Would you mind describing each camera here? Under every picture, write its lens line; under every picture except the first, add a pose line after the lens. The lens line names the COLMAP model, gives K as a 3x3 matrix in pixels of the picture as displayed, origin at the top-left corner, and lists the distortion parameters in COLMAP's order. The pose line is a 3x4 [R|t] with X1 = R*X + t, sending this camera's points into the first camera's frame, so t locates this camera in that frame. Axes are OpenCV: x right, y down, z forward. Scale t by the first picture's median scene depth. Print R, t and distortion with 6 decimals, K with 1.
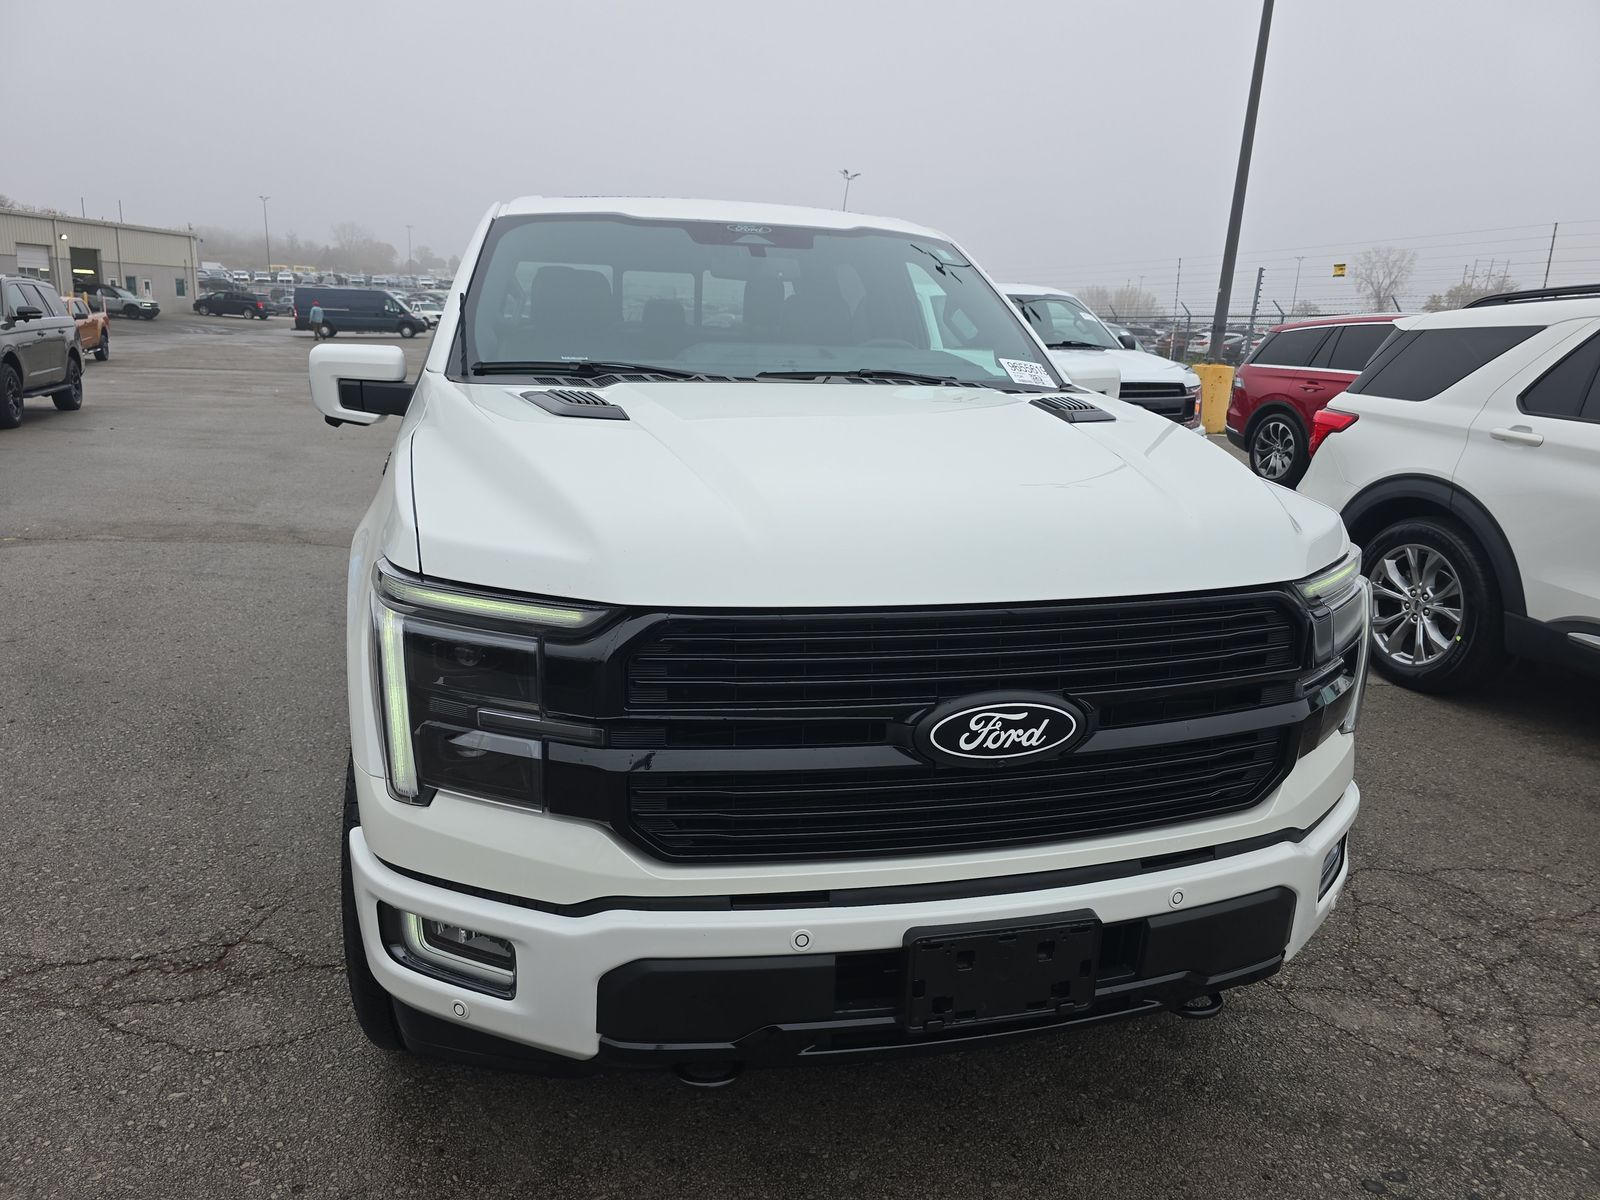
lens RADIAL K [[1072.8, 0, 804.9], [0, 1072.8, 592.2], [0, 0, 1]] dist [0.078360, -0.078068]
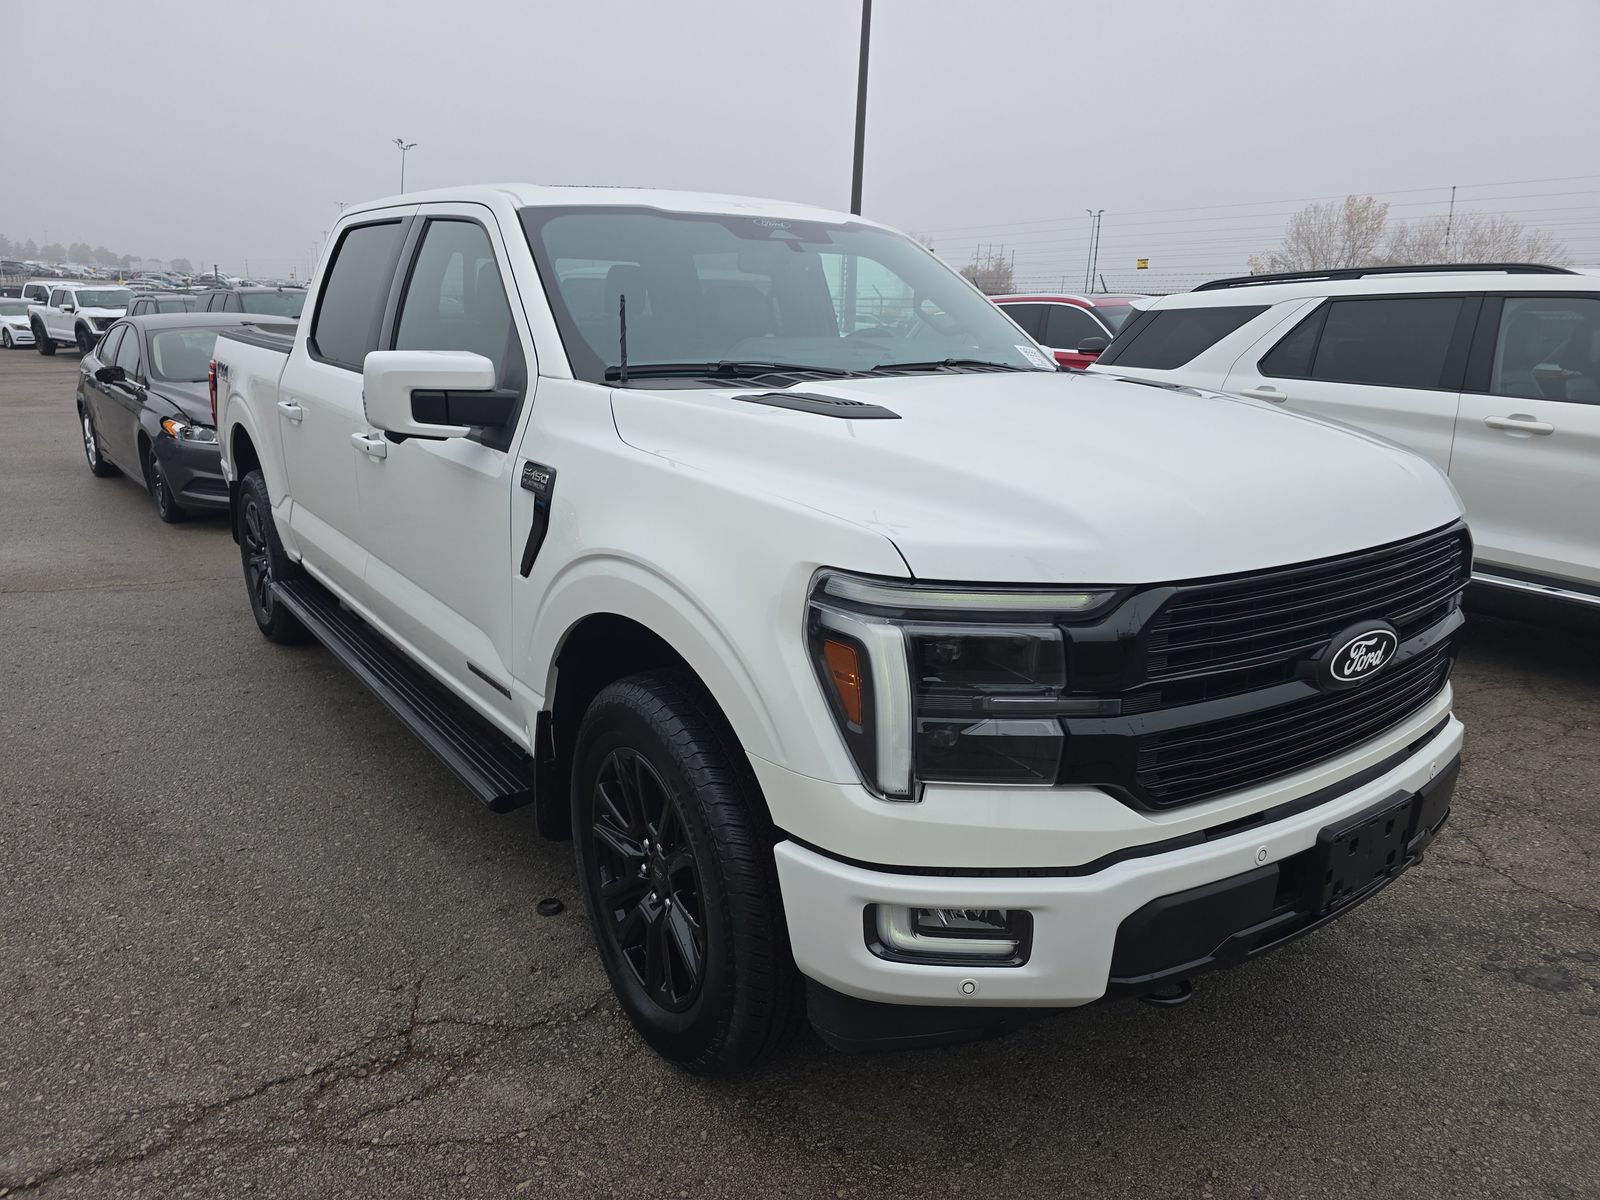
lens RADIAL K [[1072.8, 0, 804.9], [0, 1072.8, 592.2], [0, 0, 1]] dist [0.078360, -0.078068]
pose [[0.925116, -0.111192, 0.363039, -0.801966], [0.104384, 0.993796, 0.038383, -0.052498], [-0.365054, 0.002387, 0.930983, 0.083717]]
